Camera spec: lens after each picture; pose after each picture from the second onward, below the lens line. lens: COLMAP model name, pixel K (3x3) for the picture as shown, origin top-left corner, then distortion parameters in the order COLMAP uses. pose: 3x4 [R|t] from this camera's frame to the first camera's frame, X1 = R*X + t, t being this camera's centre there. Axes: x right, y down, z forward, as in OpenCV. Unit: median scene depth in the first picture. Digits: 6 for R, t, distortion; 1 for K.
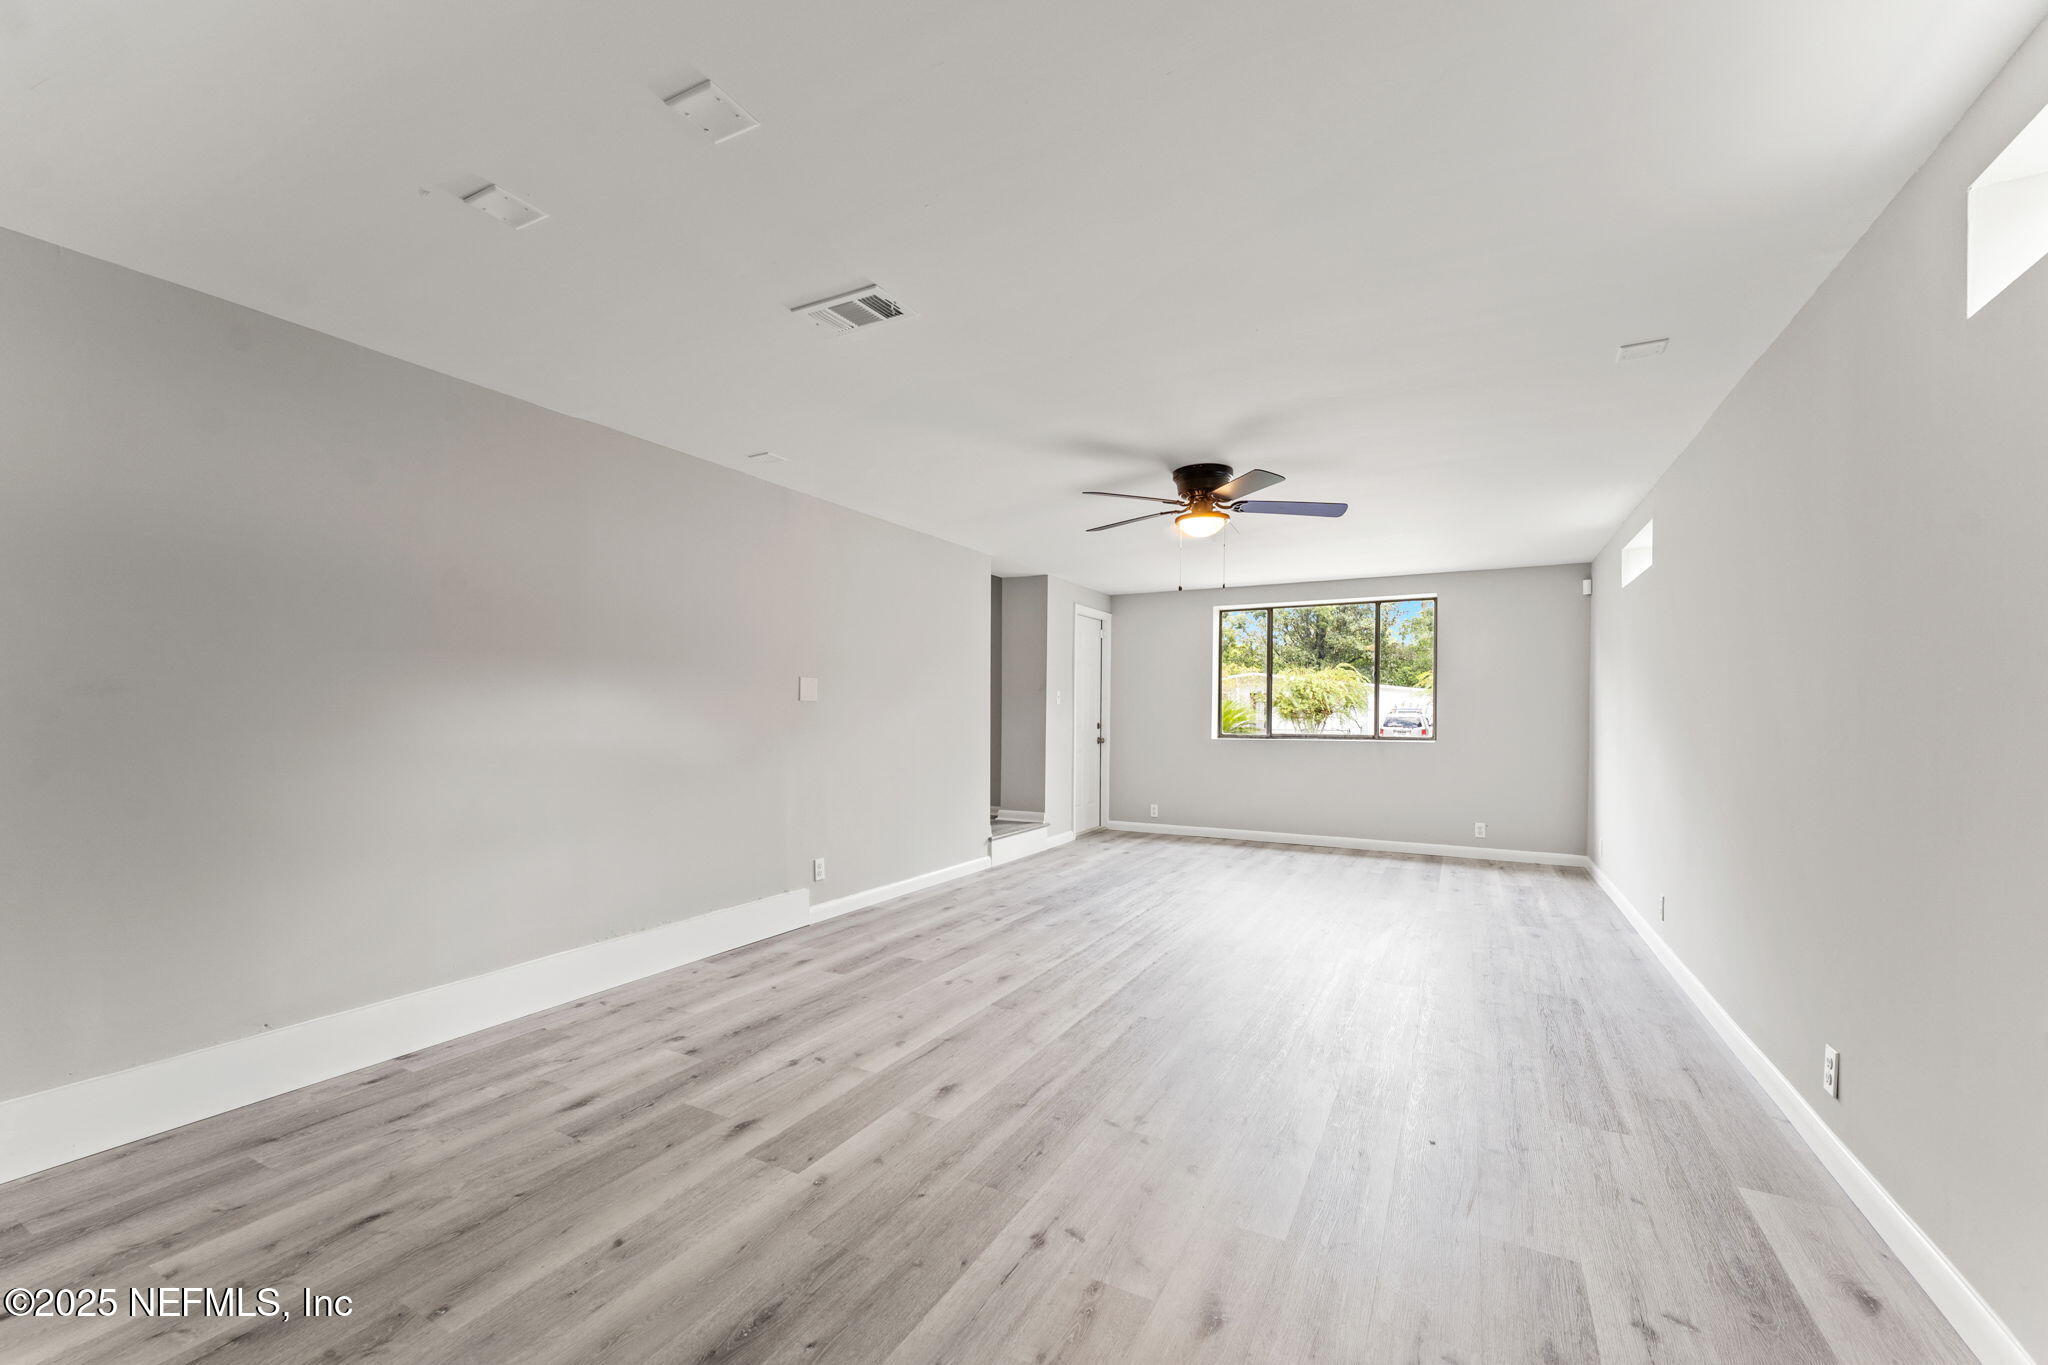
lens RADIAL K [[822.5, 0, 1026.5], [0, 822.5, 710.4], [0, 0, 1]] dist [-0.000759, -0.000071]
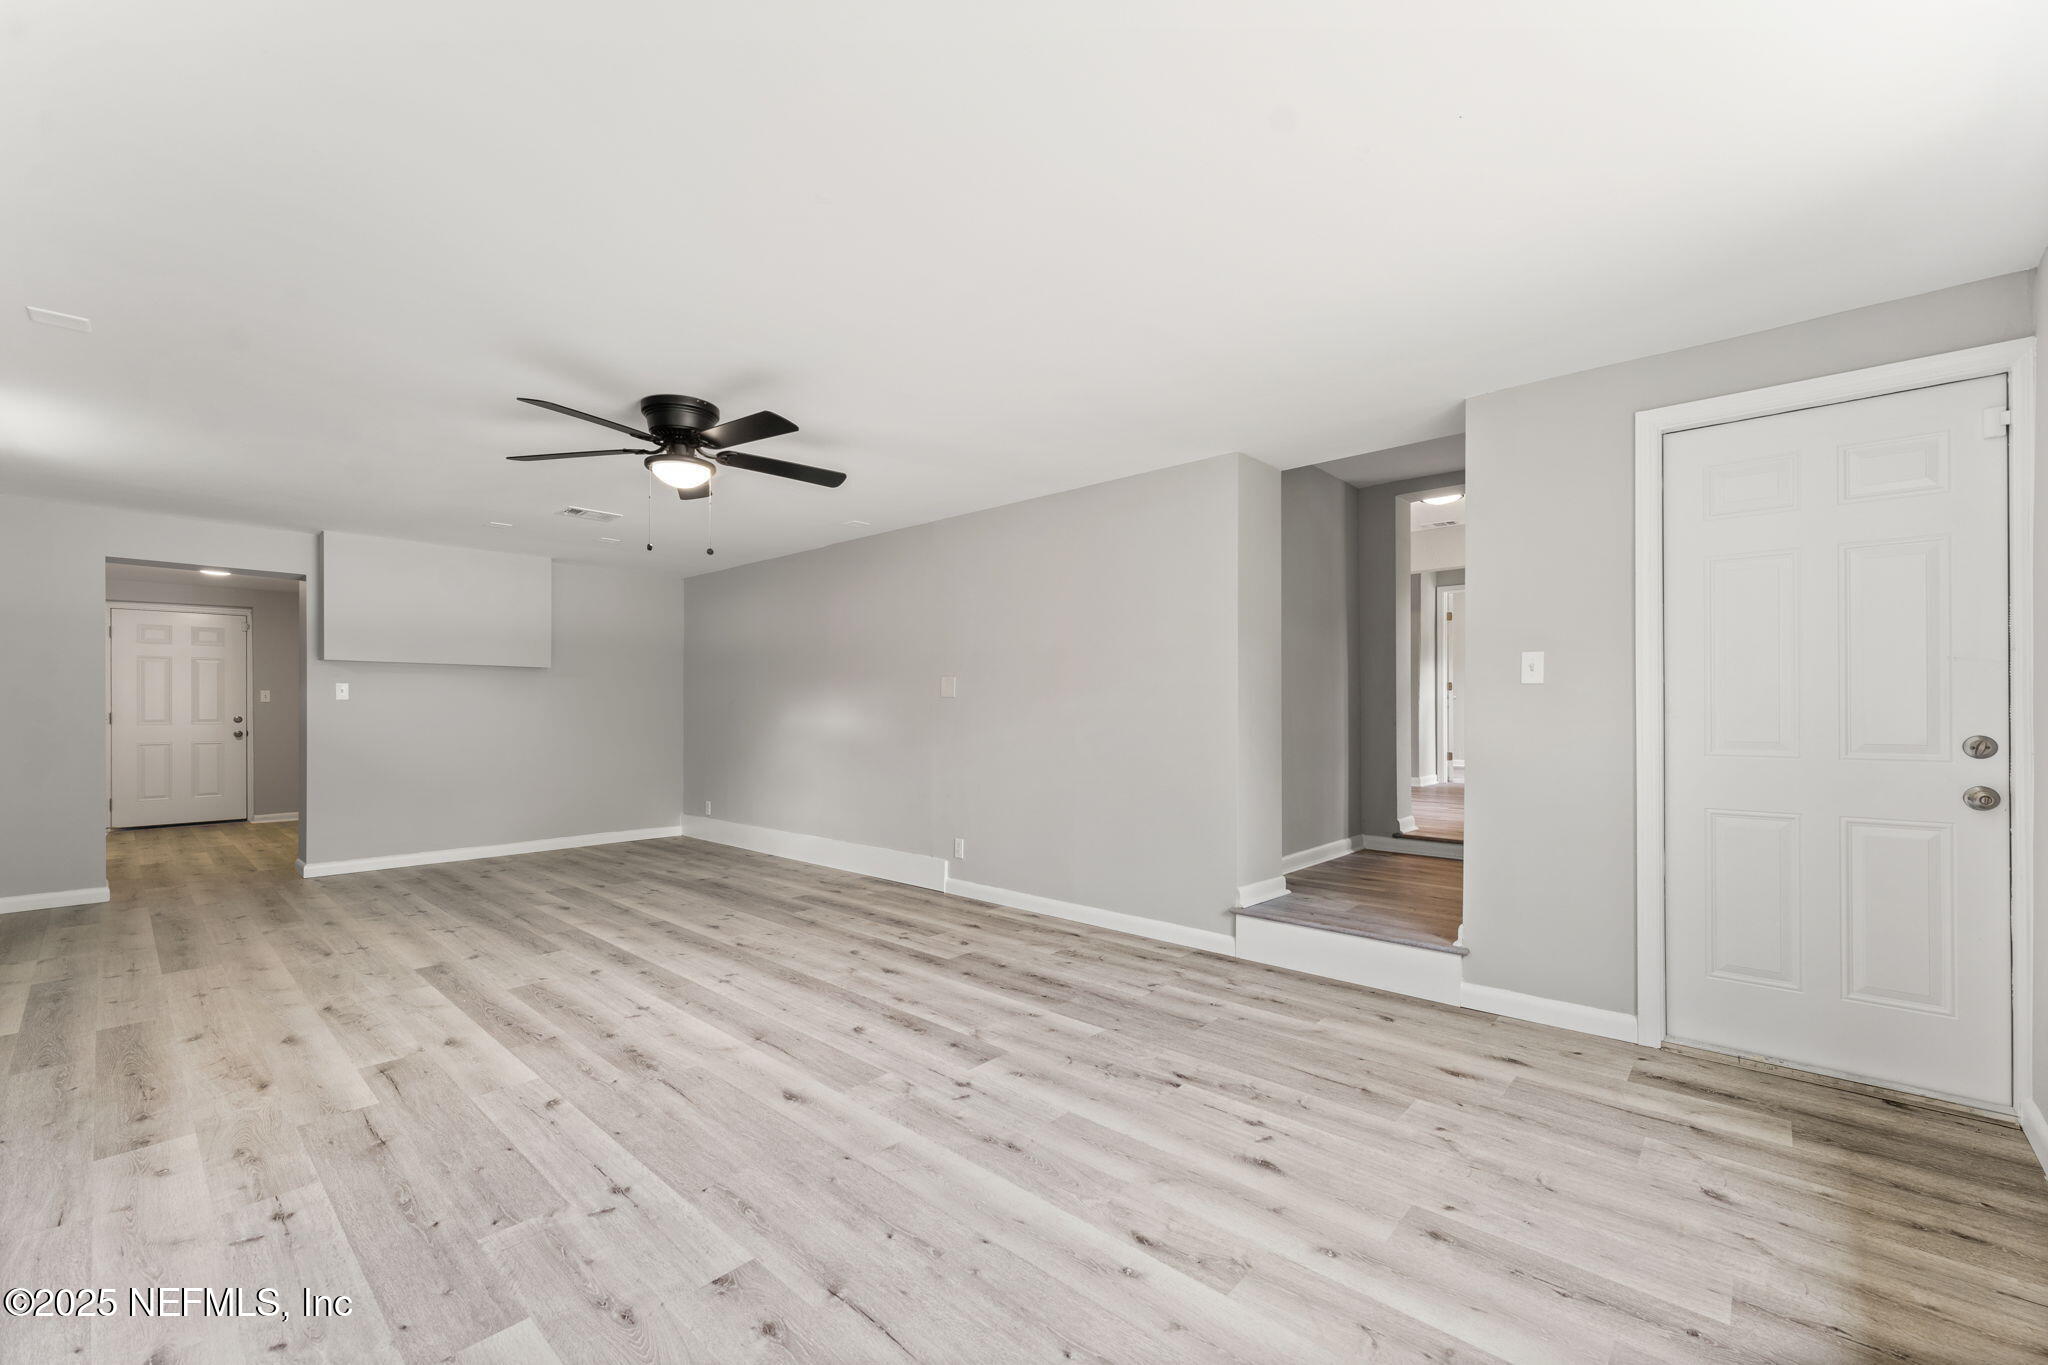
lens RADIAL K [[822.5, 0, 1026.5], [0, 822.5, 710.4], [0, 0, 1]] dist [-0.000759, -0.000071]
pose [[-0.240068, -0.007884, -0.970724, 0.802960], [-0.001251, 0.999969, -0.007812, 0.015505], [0.970755, -0.000661, -0.240071, 1.352653]]
